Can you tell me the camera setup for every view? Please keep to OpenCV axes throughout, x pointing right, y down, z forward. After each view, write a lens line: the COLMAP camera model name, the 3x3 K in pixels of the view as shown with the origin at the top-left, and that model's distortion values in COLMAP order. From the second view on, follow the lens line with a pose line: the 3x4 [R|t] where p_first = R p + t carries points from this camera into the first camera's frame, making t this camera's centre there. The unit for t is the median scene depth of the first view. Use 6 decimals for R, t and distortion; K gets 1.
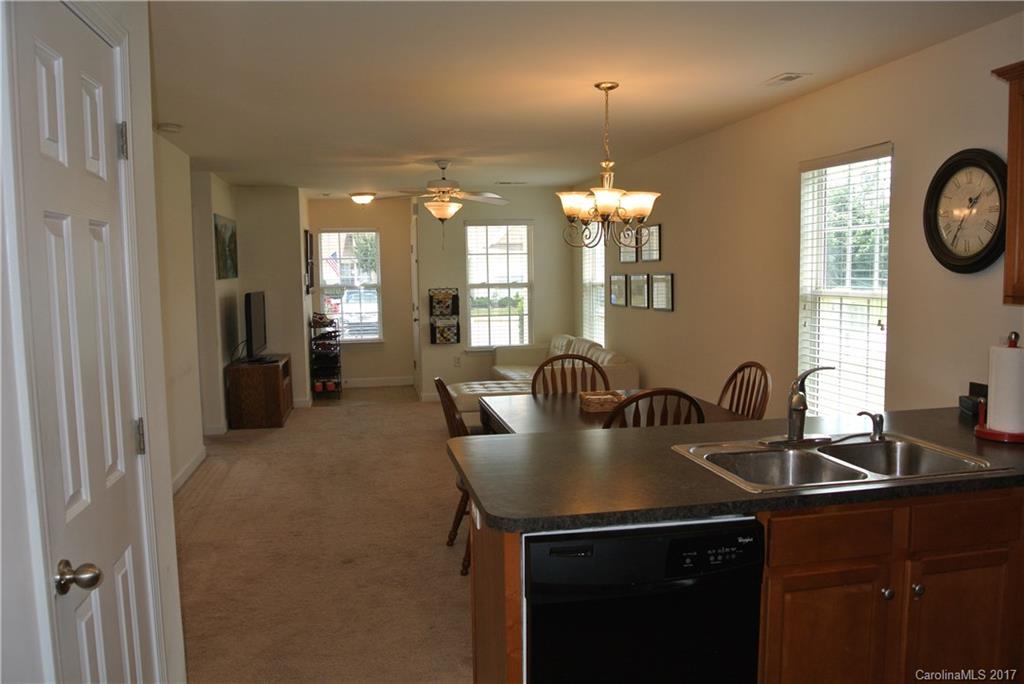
lens RADIAL K [[793.4, 0, 512.6], [0, 793.4, 342.2], [0, 0, 1]] dist [-0.047920, -0.003737]
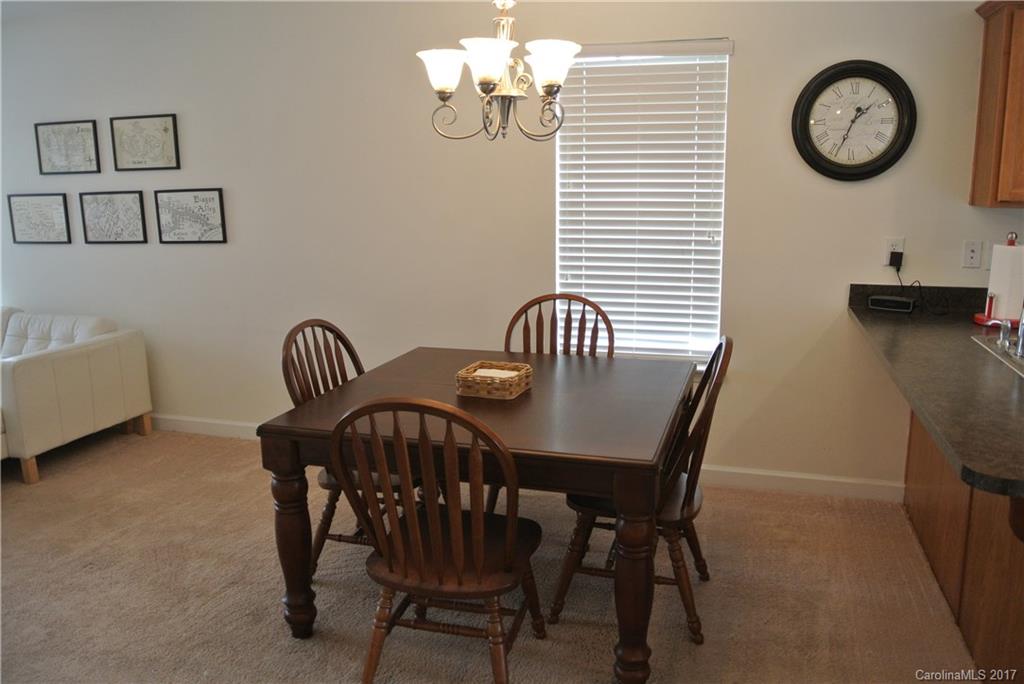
lens RADIAL K [[793.4, 0, 512.1], [0, 793.4, 344.6], [0, 0, 1]] dist [-0.047920, -0.003737]
pose [[0.501022, -0.158435, 0.850808, -0.576309], [0.074944, 0.987350, 0.139729, -0.050767], [-0.862183, -0.006244, 0.506558, 0.839820]]
